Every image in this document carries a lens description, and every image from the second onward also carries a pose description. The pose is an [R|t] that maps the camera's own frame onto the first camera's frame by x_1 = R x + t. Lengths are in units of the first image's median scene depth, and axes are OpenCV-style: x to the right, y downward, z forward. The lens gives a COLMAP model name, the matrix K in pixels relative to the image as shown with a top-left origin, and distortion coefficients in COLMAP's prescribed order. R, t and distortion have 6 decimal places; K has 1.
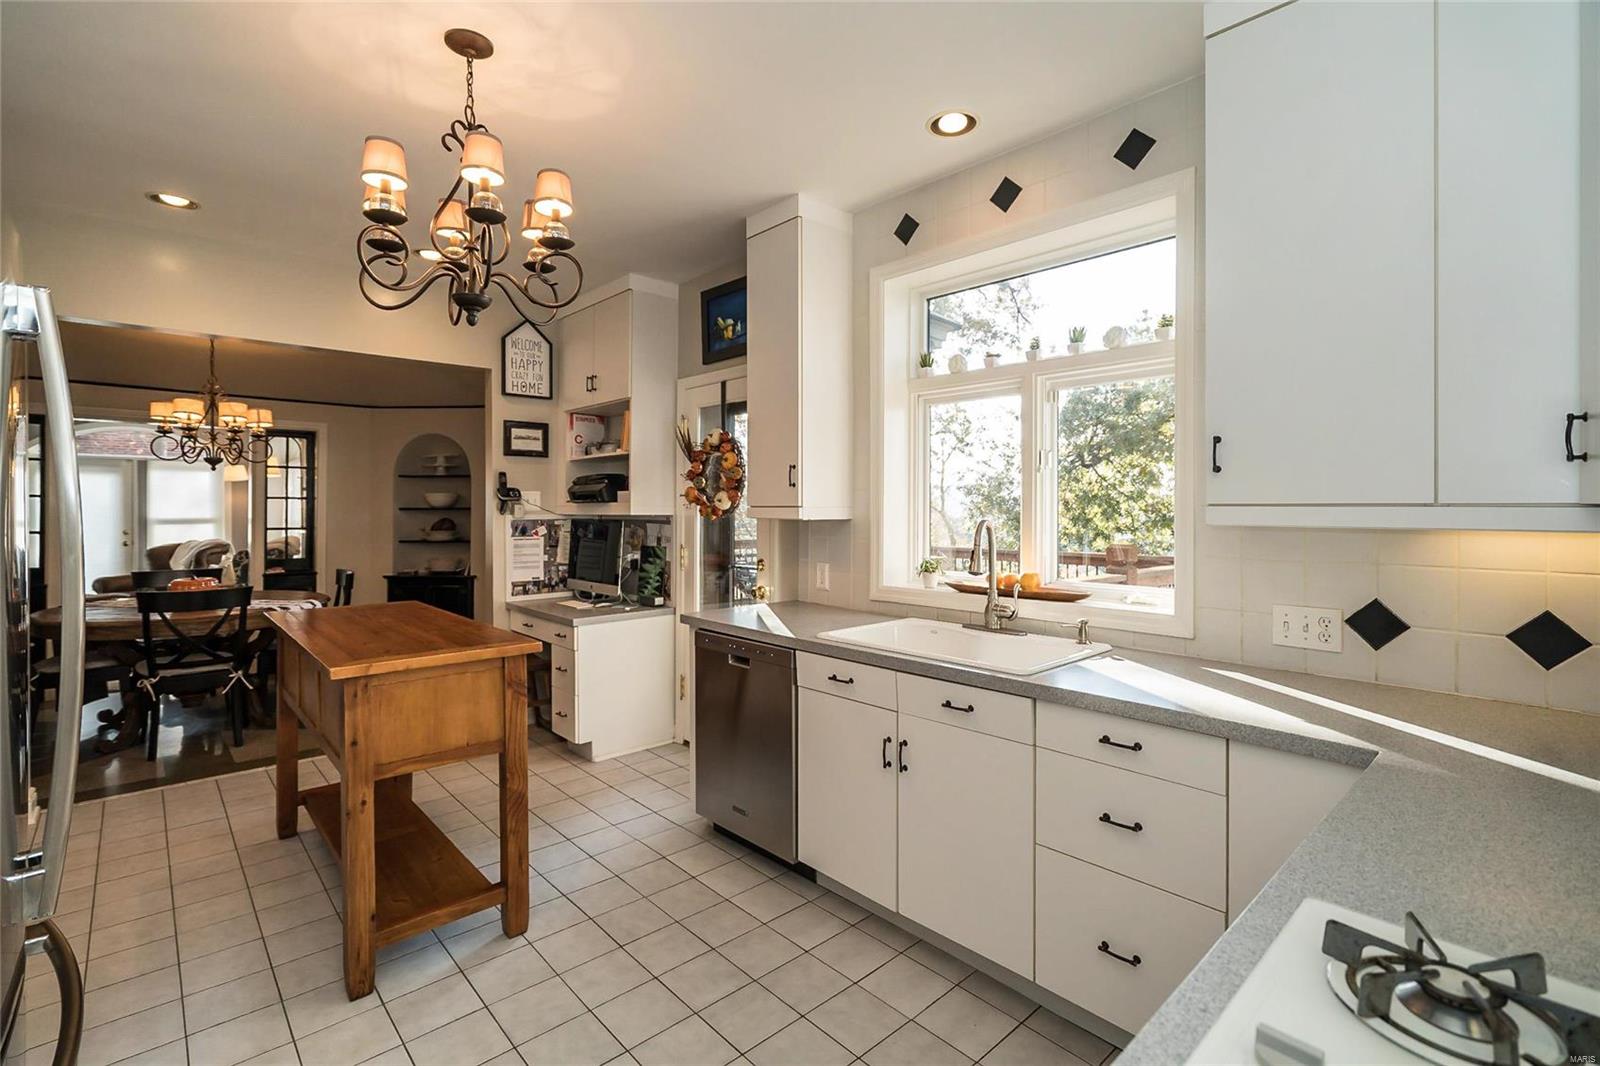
lens RADIAL K [[729.7, 0, 794.7], [0, 729.7, 519.8], [0, 0, 1]] dist [-0.005823, 0.001501]
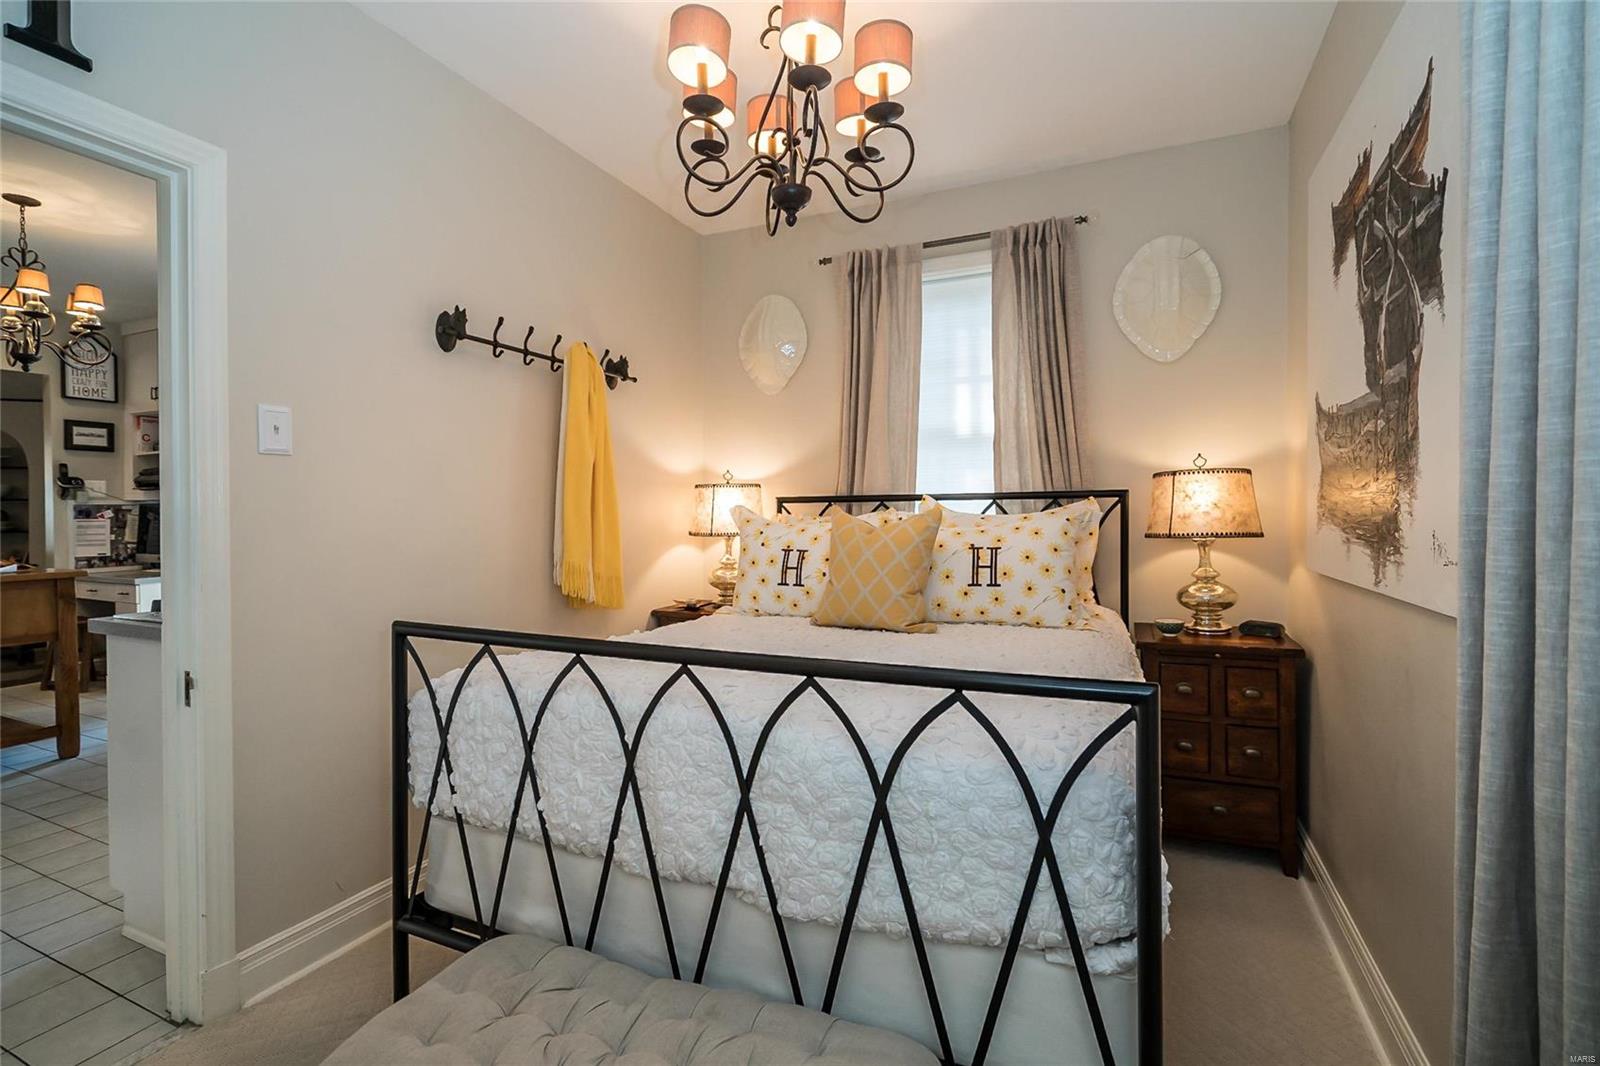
lens RADIAL K [[729.7, 0, 796.6], [0, 729.7, 527.2], [0, 0, 1]] dist [-0.005823, 0.001501]
pose [[0.923159, -0.010176, 0.384284, 0.234187], [0.009335, 0.999948, 0.004053, 0.042542], [-0.384305, -0.000154, 0.923206, -0.523431]]
